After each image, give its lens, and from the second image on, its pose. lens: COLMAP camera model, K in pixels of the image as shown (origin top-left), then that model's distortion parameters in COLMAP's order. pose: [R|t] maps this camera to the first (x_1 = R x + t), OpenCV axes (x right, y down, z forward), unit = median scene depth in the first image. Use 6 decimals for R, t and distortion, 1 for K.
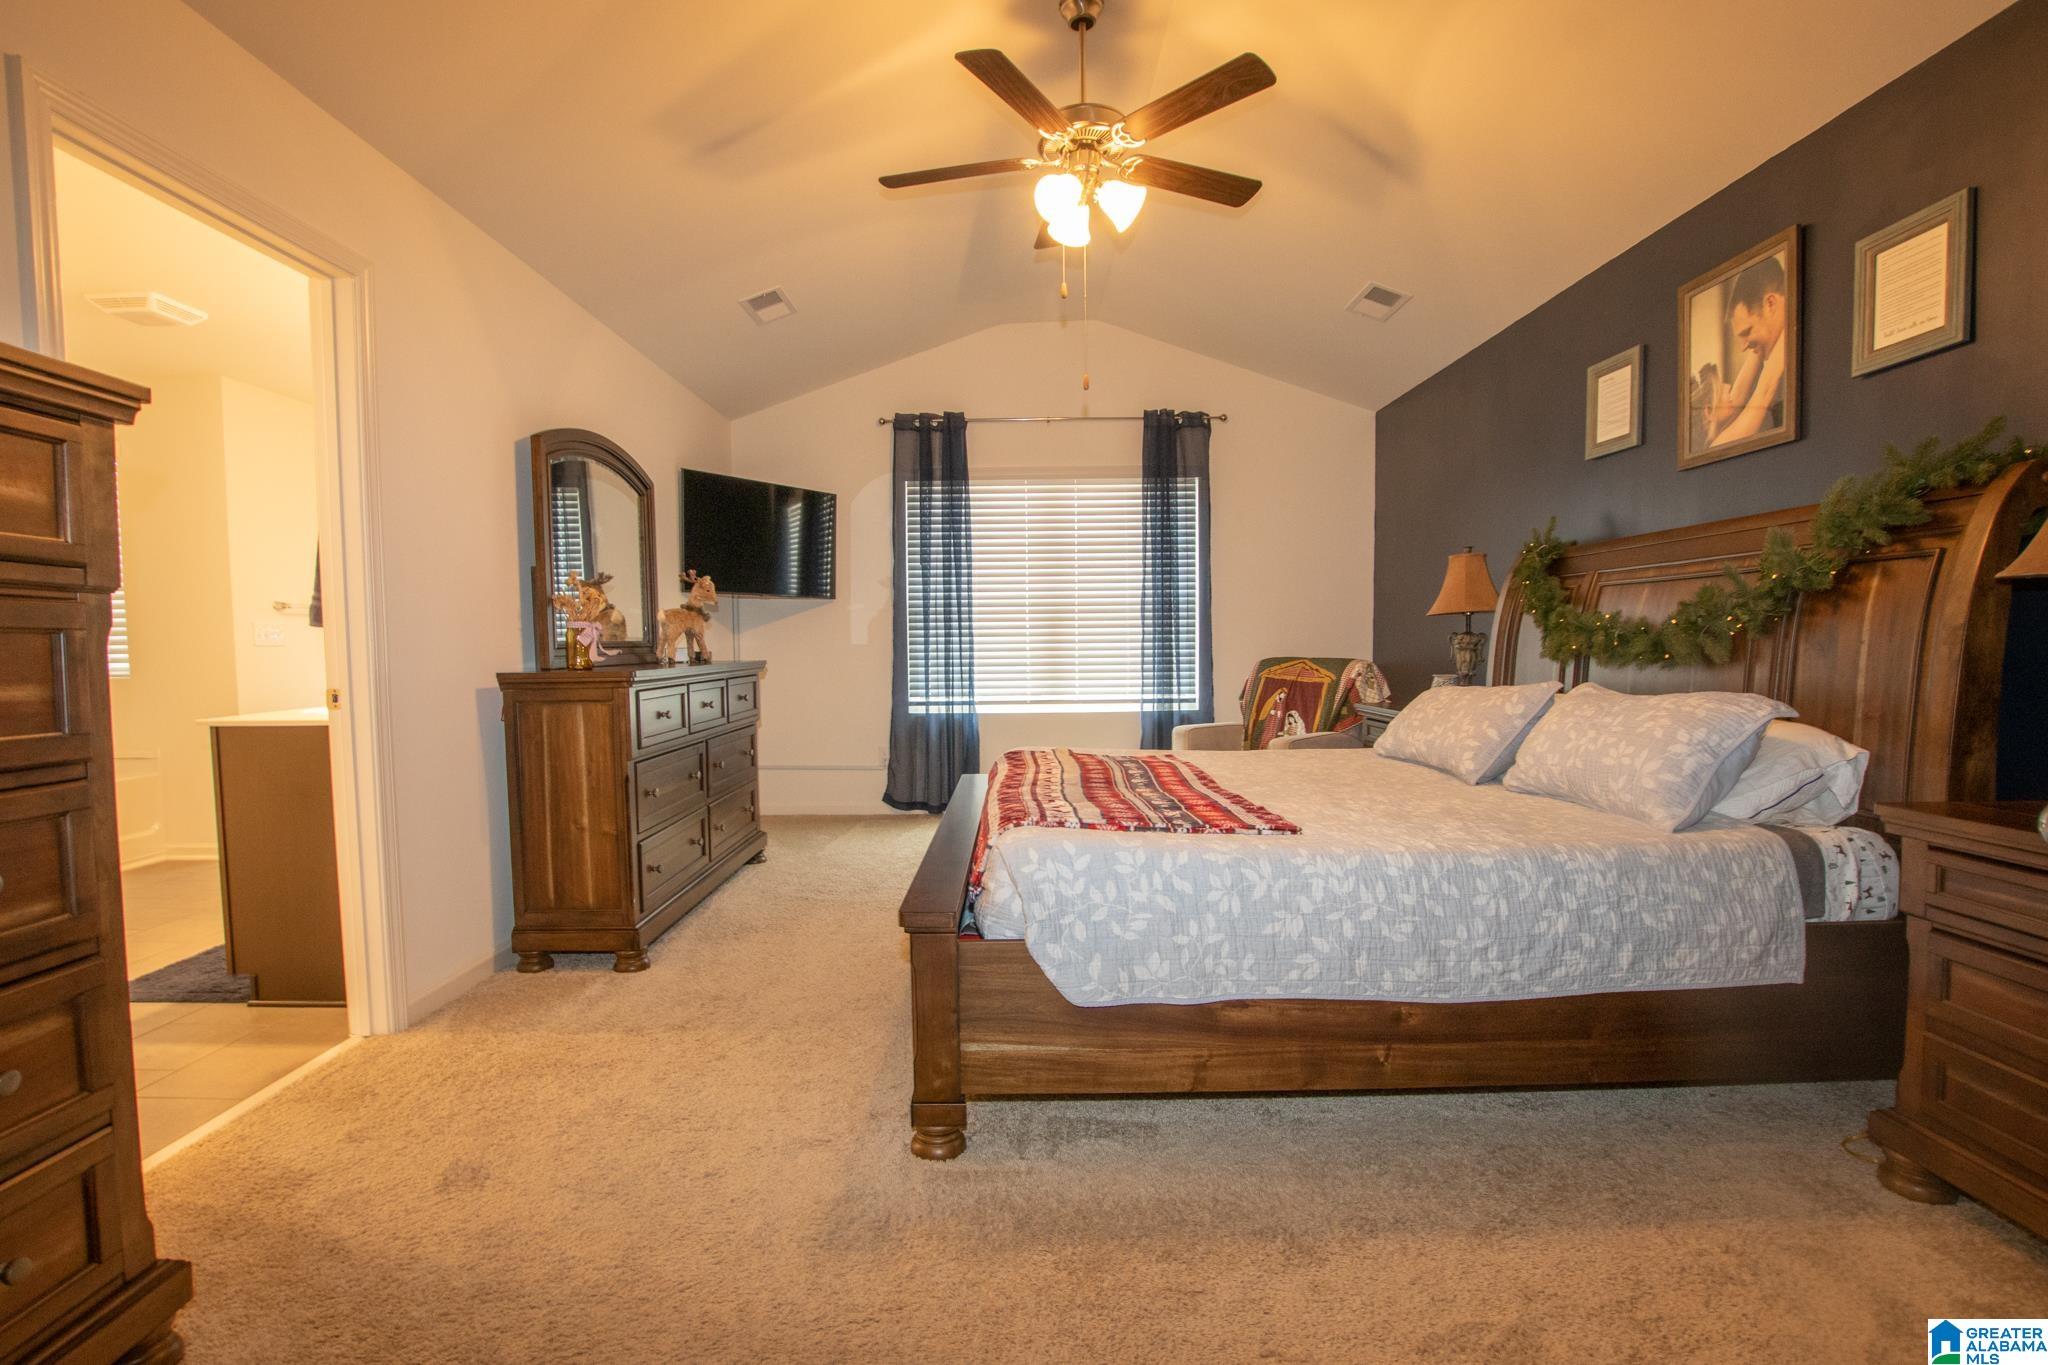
lens RADIAL K [[947.5, 0, 1006.6], [0, 947.5, 700.6], [0, 0, 1]] dist [-0.034371, 0.006181]
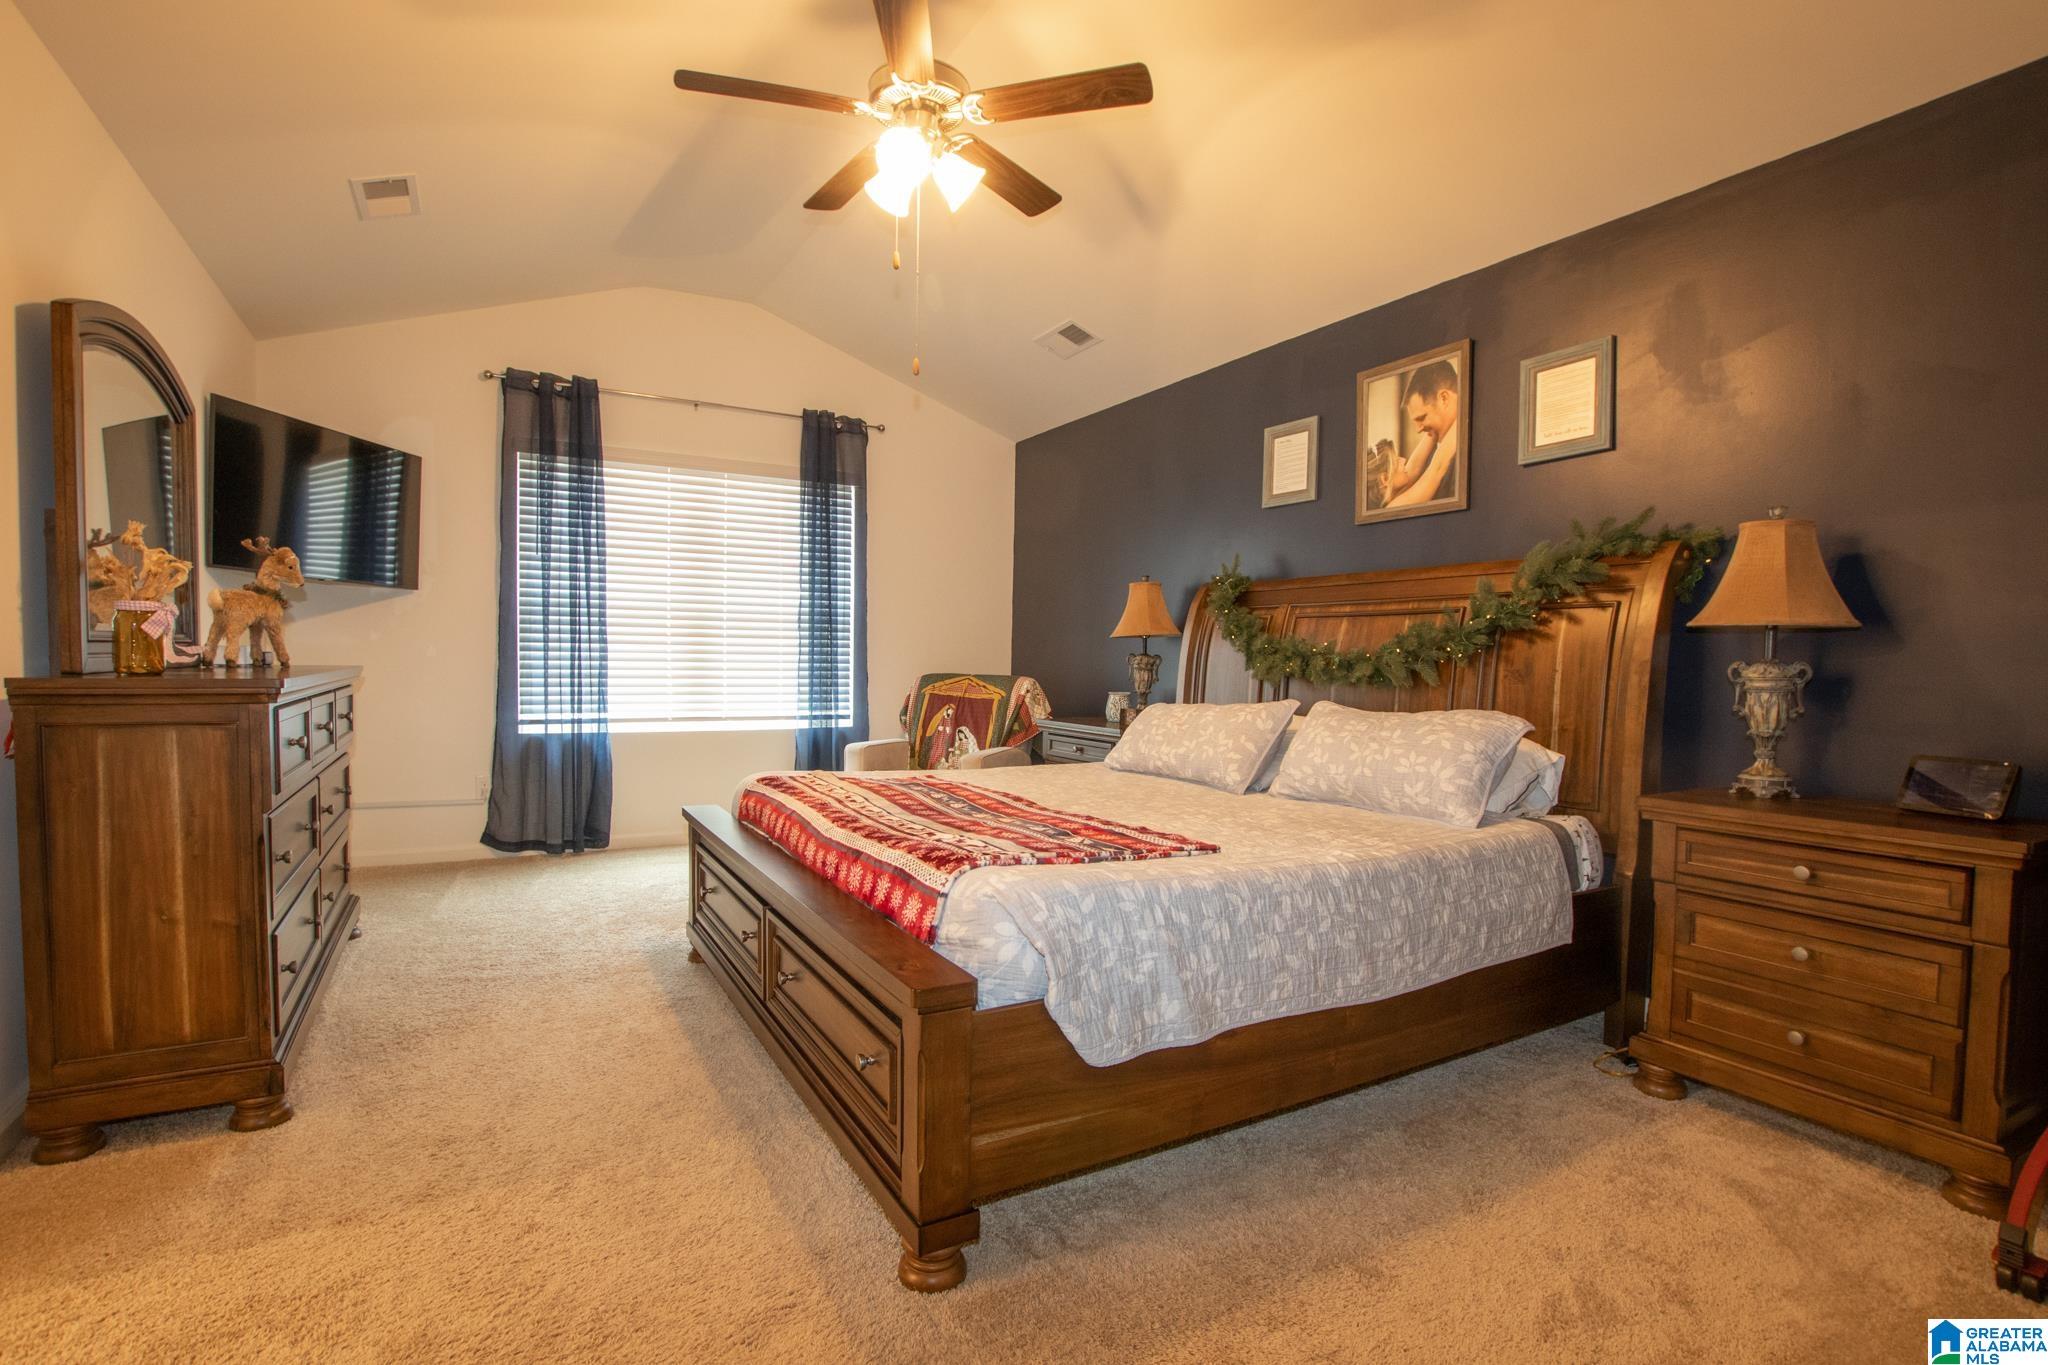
lens RADIAL K [[947.5, 0, 1006.6], [0, 947.5, 700.6], [0, 0, 1]] dist [-0.034371, 0.006181]
pose [[0.872302, 0.004055, 0.488950, -0.291317], [0.003484, 0.999889, -0.014508, -0.004479], [-0.488955, 0.014358, 0.872191, 0.181566]]
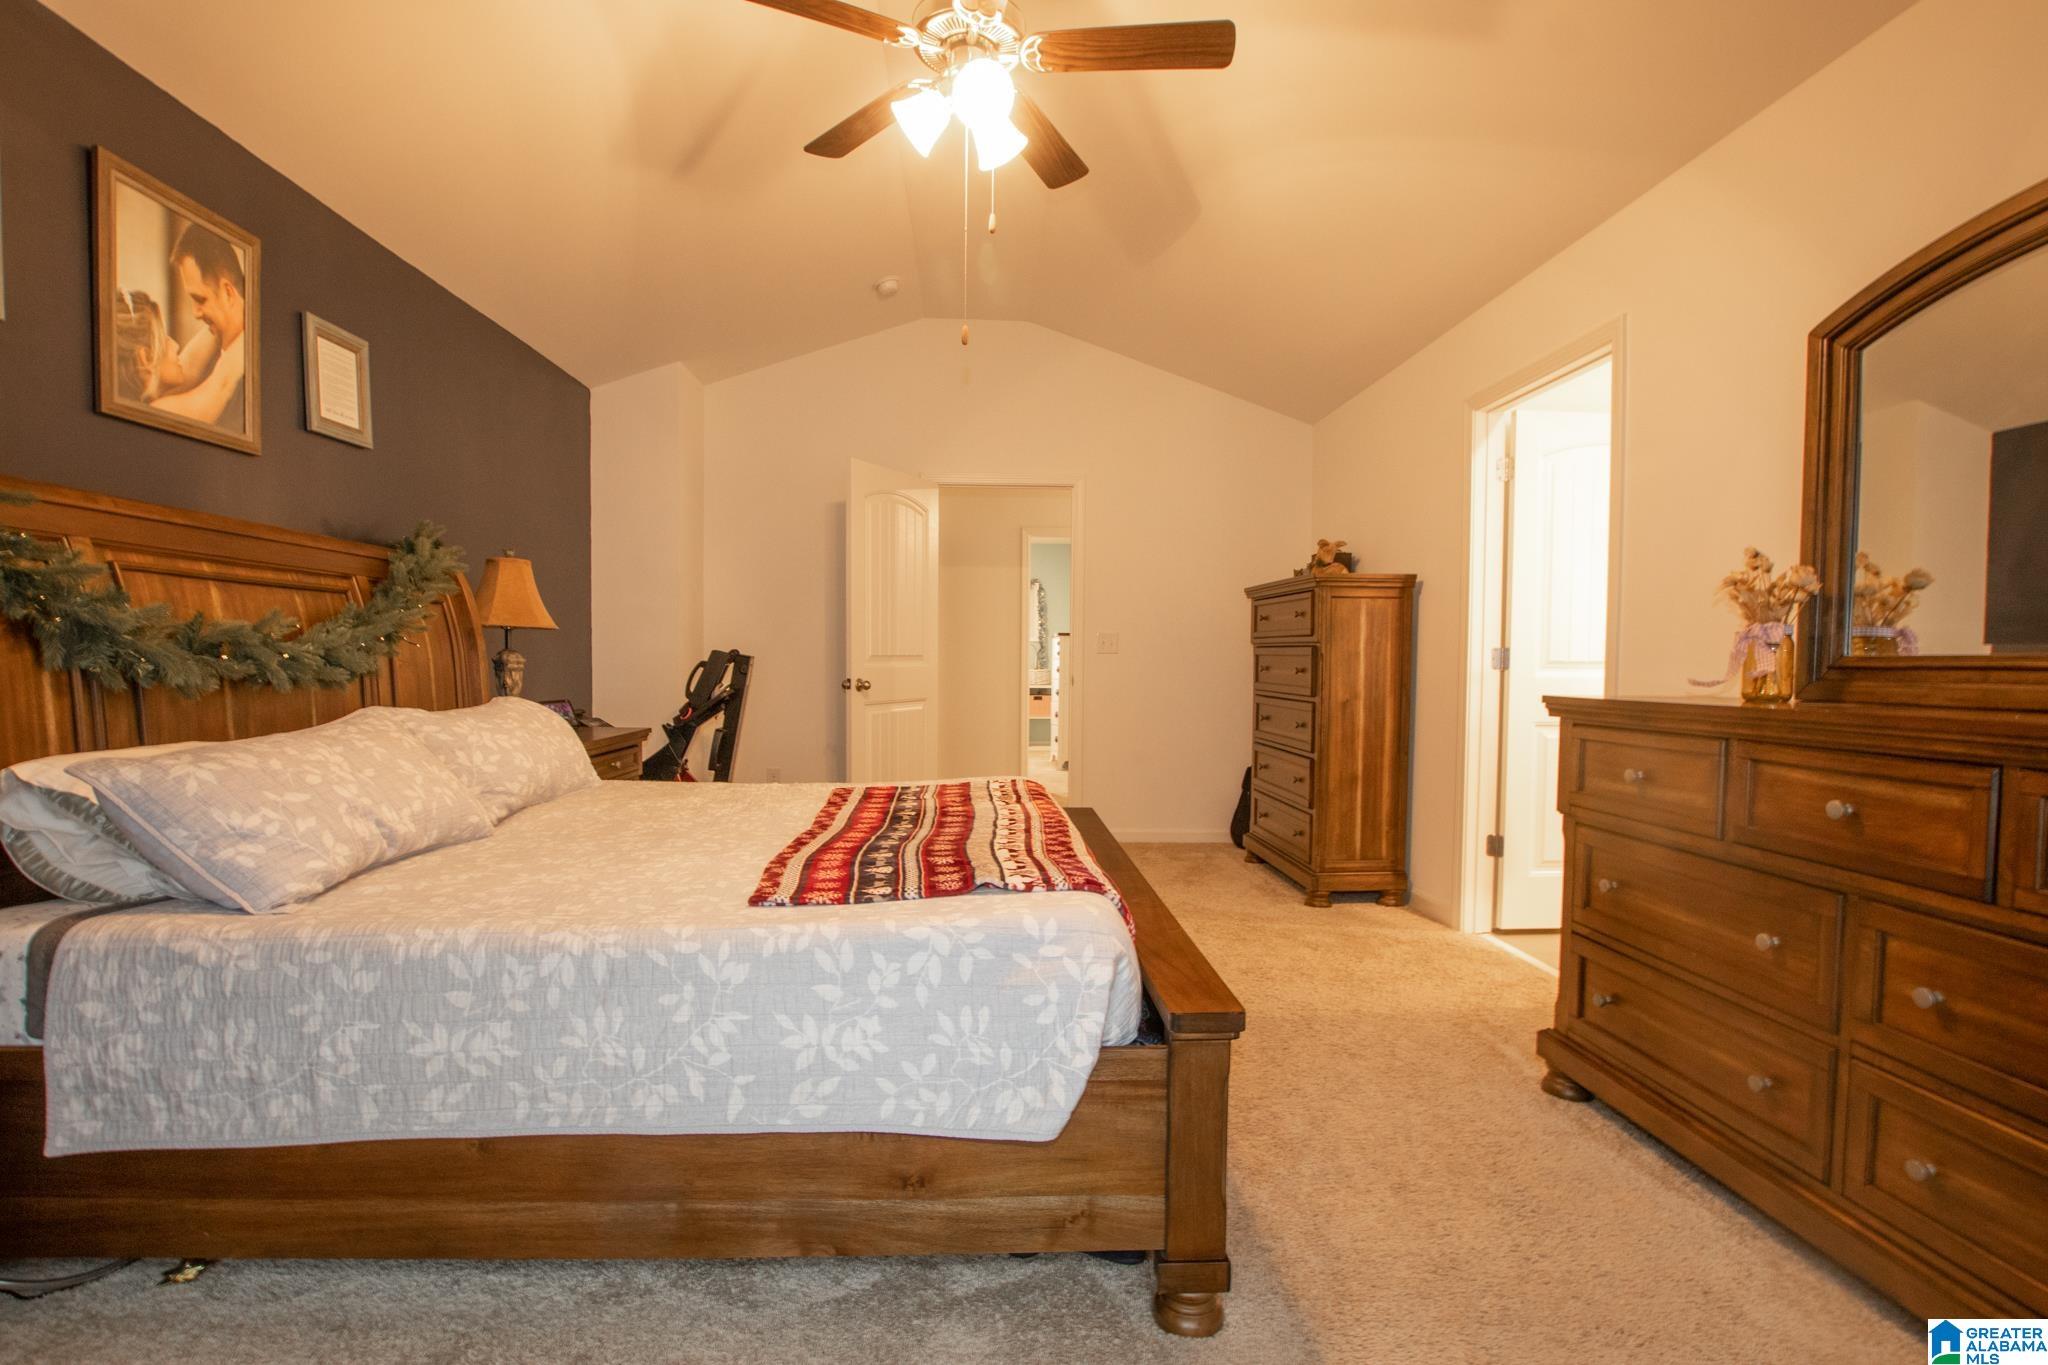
lens RADIAL K [[959.4, 0, 1011.7], [0, 959.4, 706.5], [0, 0, 1]] dist [-0.034943, 0.005741]
pose [[-0.999081, 0.004568, -0.042618, 0.083868], [0.000157, 0.994688, 0.102939, -0.109440], [0.042862, 0.102838, -0.993774, 1.913605]]
